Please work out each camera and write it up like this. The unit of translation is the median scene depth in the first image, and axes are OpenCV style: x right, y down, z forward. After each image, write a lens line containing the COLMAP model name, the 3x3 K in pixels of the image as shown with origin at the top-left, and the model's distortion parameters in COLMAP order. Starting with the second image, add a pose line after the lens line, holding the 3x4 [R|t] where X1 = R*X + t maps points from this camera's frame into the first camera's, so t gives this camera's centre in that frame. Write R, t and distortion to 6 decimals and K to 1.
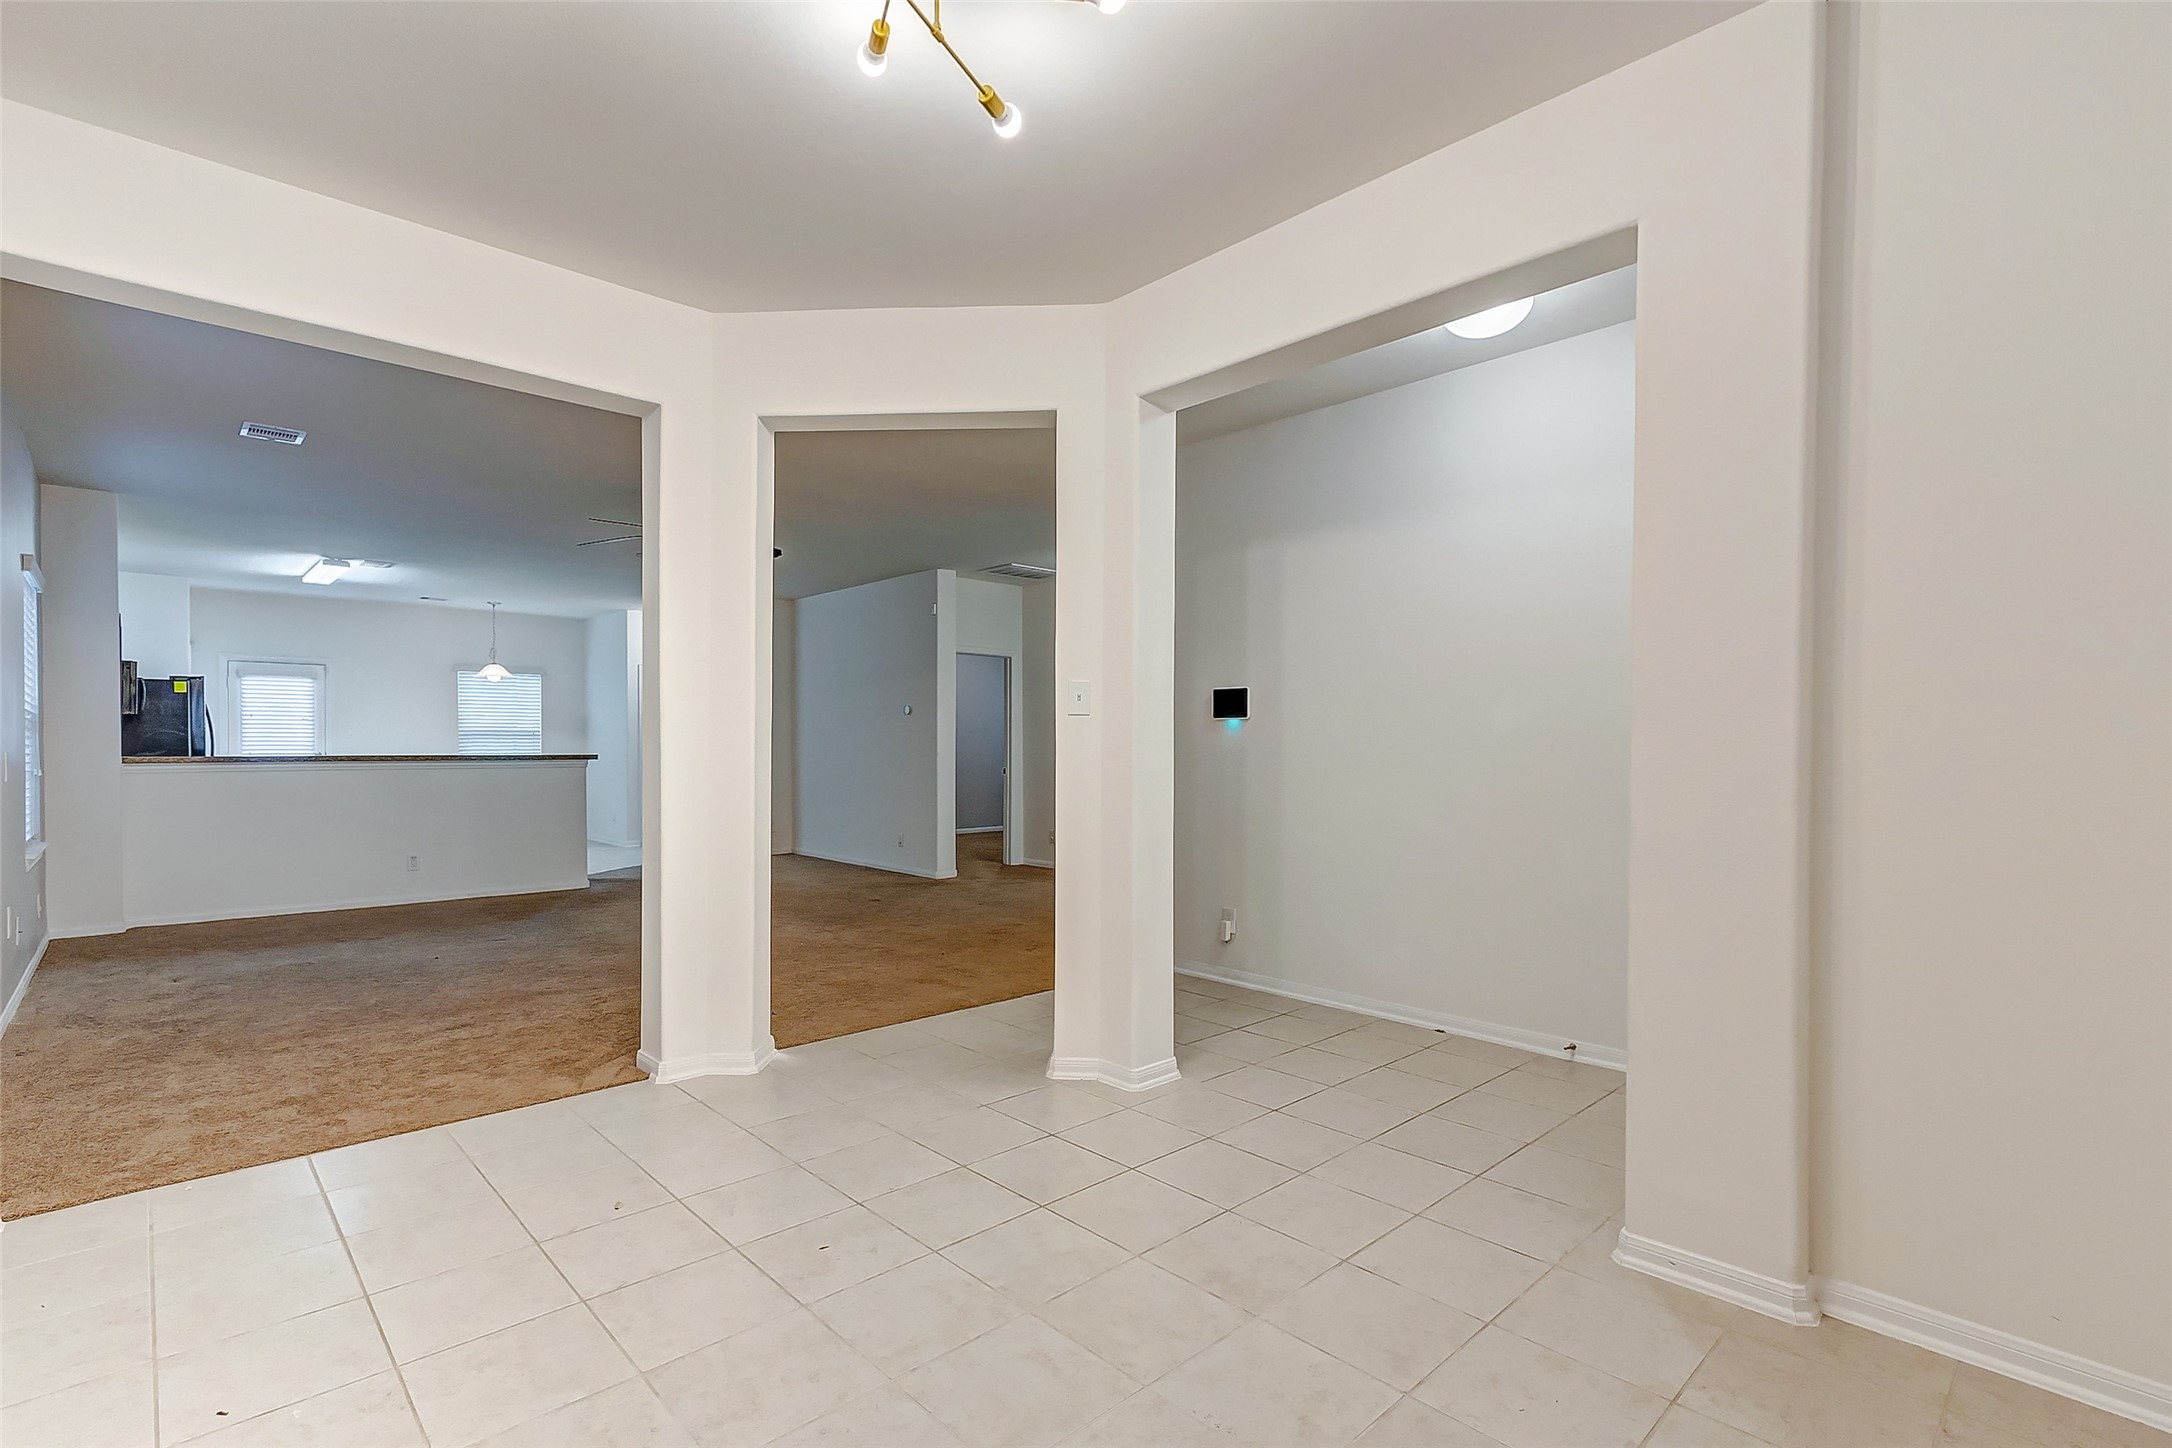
lens RADIAL K [[1017.8, 0, 1086.5], [0, 1017.8, 739.0], [0, 0, 1]] dist [0.003247, 0.000612]
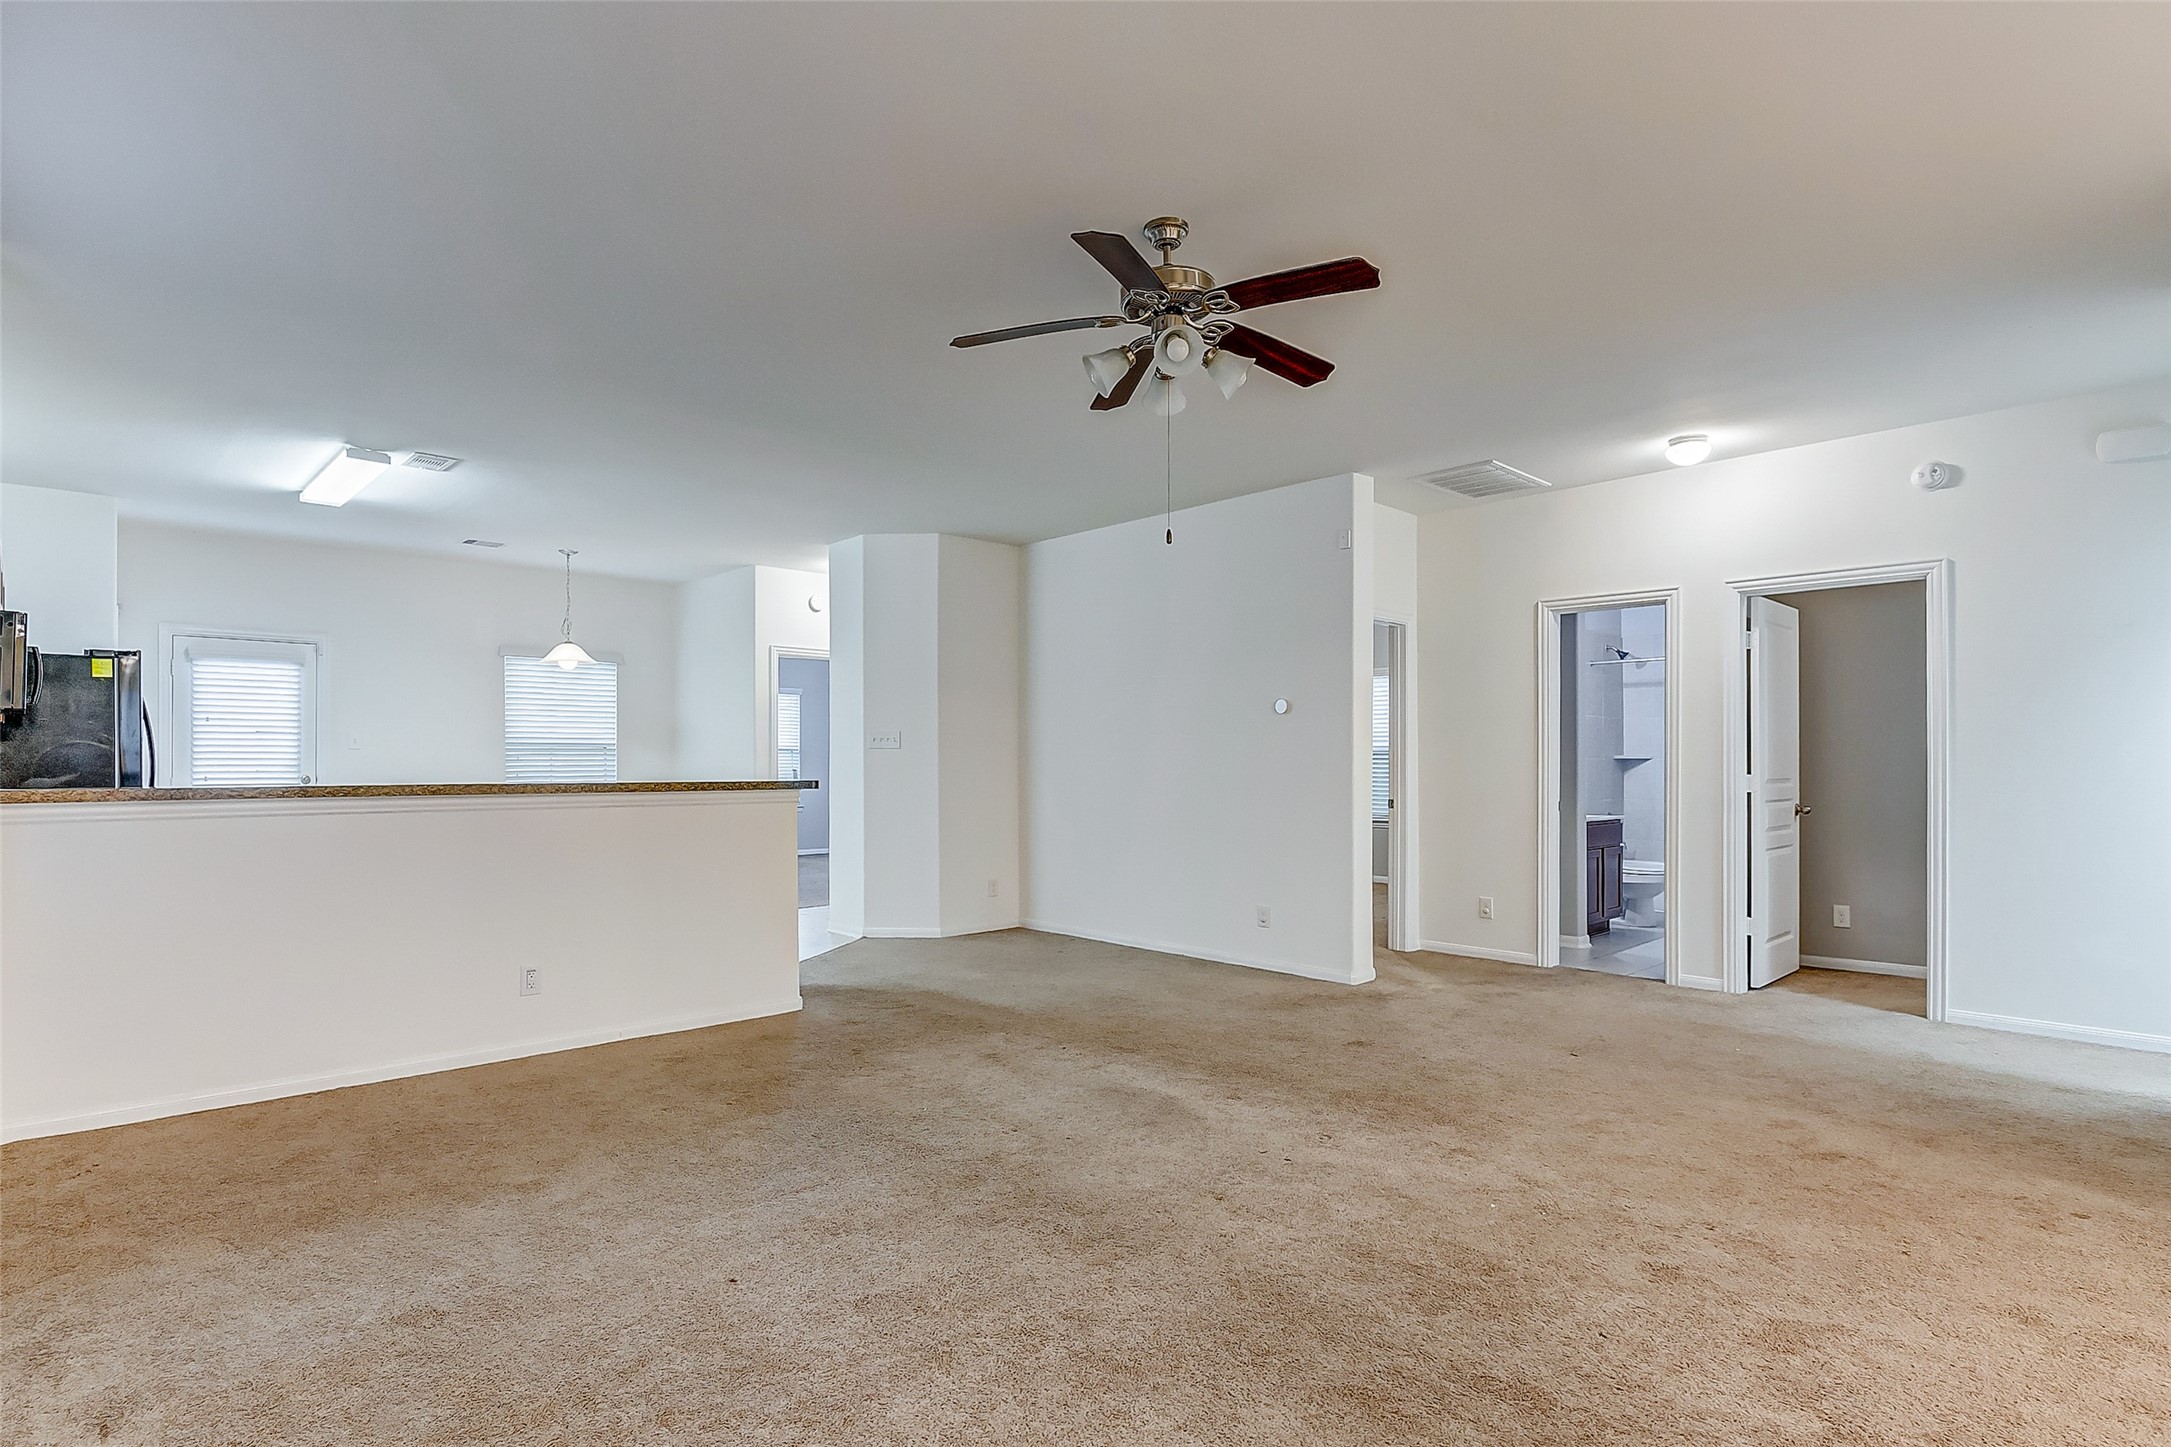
lens RADIAL K [[1105.6, 0, 1089.5], [0, 1105.6, 735.7], [0, 0, 1]] dist [-0.014701, -0.001419]
pose [[0.999891, -0.003435, 0.014375, -0.305588], [0.003720, 0.999797, -0.019803, 0.002104], [-0.014304, 0.019854, 0.999701, 0.339120]]
